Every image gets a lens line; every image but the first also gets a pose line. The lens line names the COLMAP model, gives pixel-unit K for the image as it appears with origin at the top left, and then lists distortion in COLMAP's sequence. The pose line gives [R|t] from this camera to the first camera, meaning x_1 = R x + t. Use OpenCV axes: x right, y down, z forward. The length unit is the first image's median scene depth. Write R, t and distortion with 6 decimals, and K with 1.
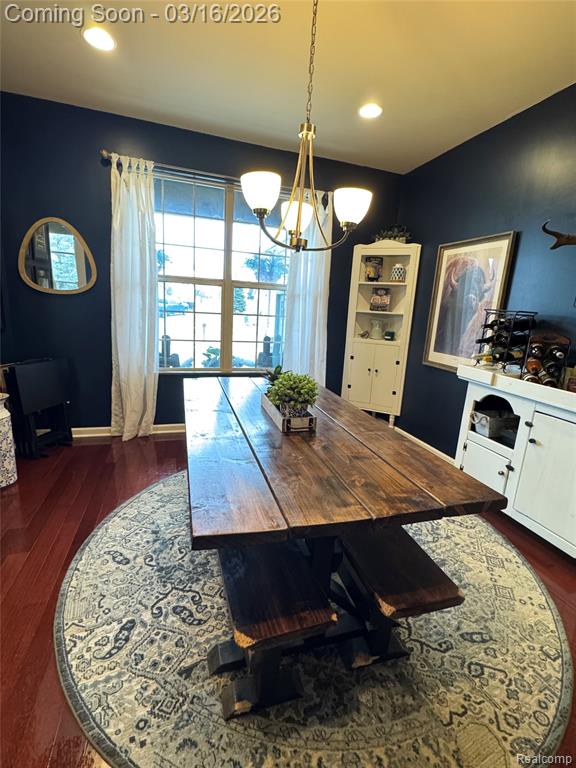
lens RADIAL K [[355.2, 0, 291.3], [0, 355.2, 382.6], [0, 0, 1]] dist [-0.001879, -0.000309]
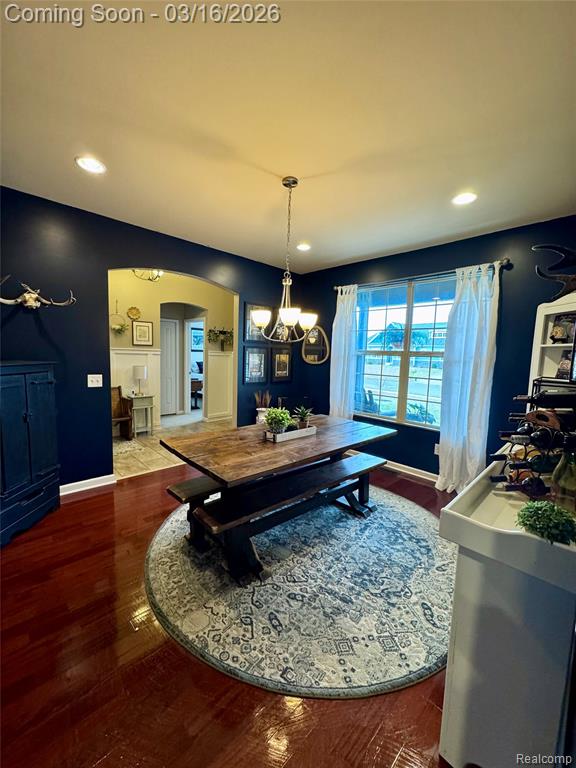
lens RADIAL K [[306.1, 0, 288.4], [0, 306.1, 384.7], [0, 0, 1]] dist [-0.000187, -0.000121]
pose [[0.438060, 0.046055, -0.897765, 0.806552], [-0.194779, 0.979825, -0.044776, -0.047828], [0.877590, 0.194480, 0.438193, 0.205877]]
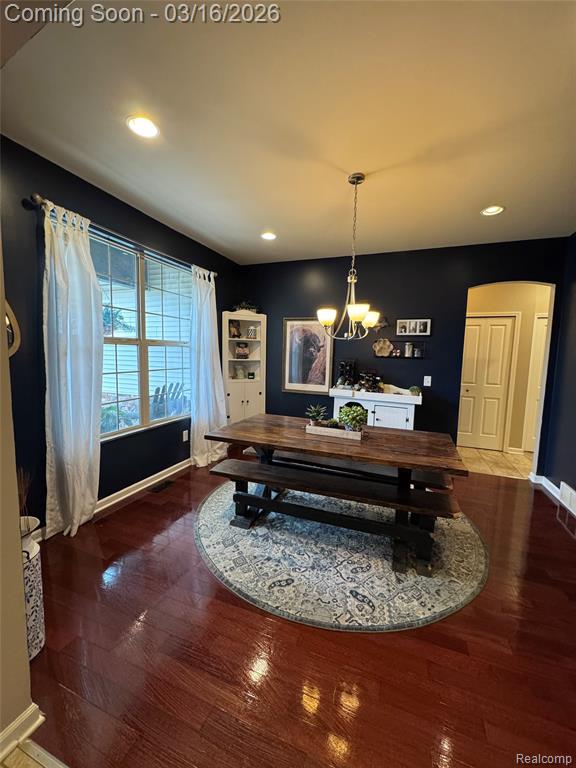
lens RADIAL K [[306.1, 0, 291.4], [0, 306.1, 382.1], [0, 0, 1]] dist [-0.000187, -0.000121]
pose [[0.623981, -0.118311, 0.772432, -0.776988], [0.174678, 0.984578, 0.009698, -0.123063], [-0.761666, 0.128875, 0.635024, 0.144338]]
